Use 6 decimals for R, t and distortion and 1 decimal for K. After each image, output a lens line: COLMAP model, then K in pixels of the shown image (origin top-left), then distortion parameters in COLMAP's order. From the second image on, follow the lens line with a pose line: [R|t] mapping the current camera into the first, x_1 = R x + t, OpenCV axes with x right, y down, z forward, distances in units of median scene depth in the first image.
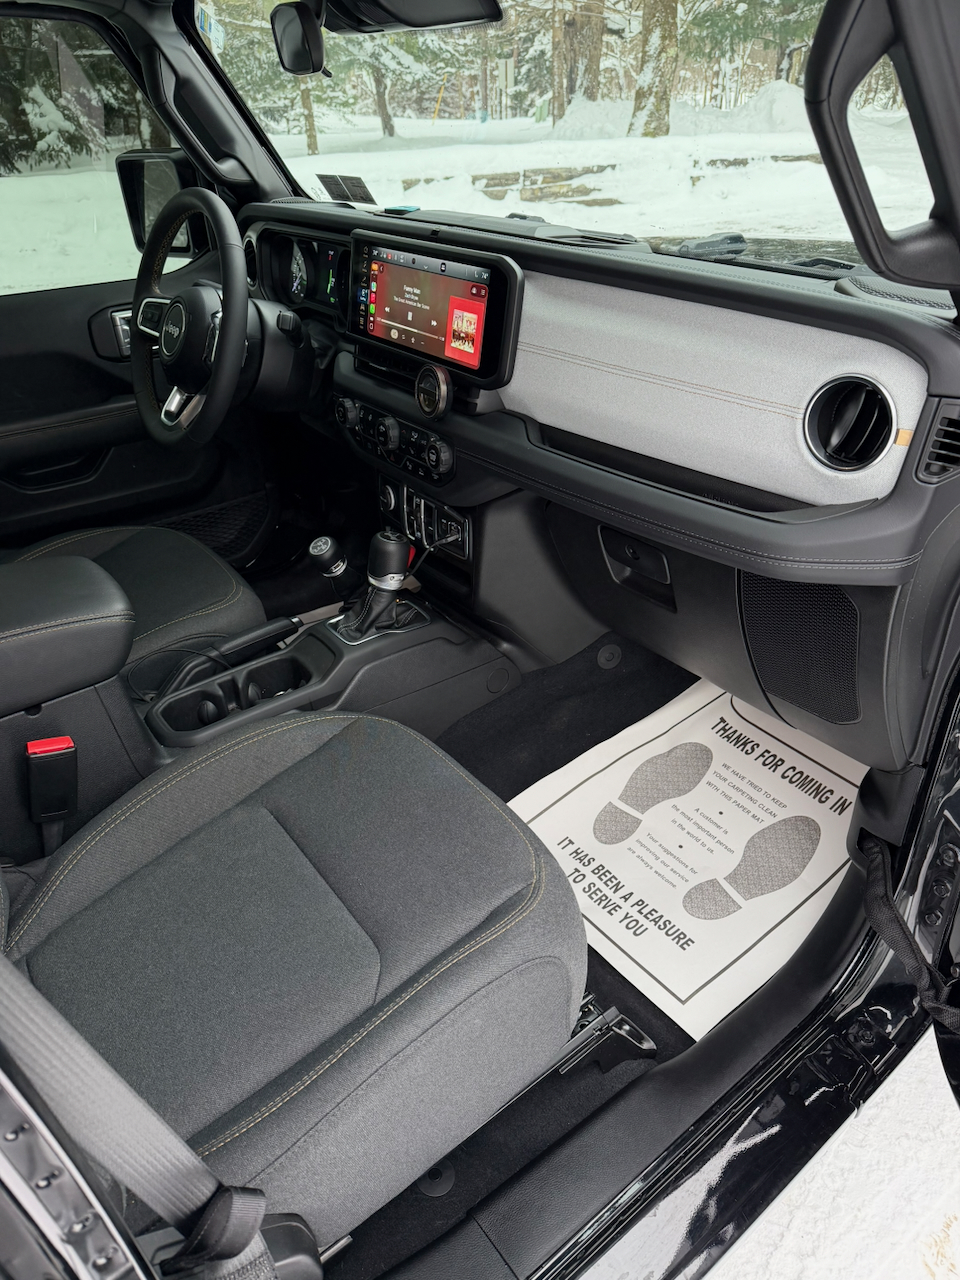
lens RADIAL K [[883.5, 0, 480.0], [0, 883.5, 640.0], [0, 0, 1]] dist [0.071860, -0.085733]
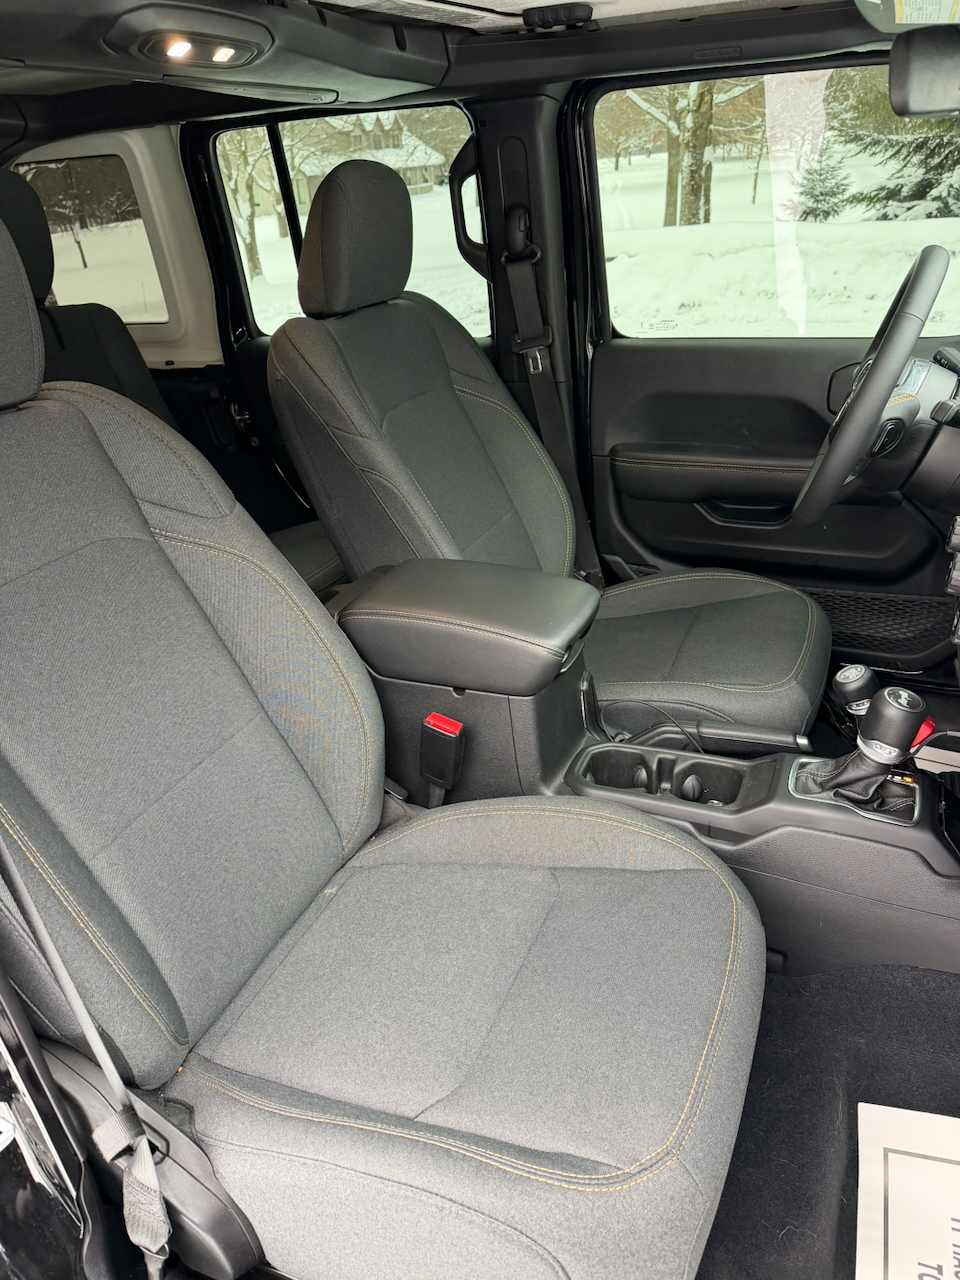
lens RADIAL K [[883.5, 0, 480.0], [0, 883.5, 640.0], [0, 0, 1]] dist [0.071860, -0.085733]
pose [[0.498621, 0.385642, -0.776310, 0.297885], [-0.407028, 0.894874, 0.183108, -0.158619], [0.765314, 0.224678, 0.603170, 0.249907]]
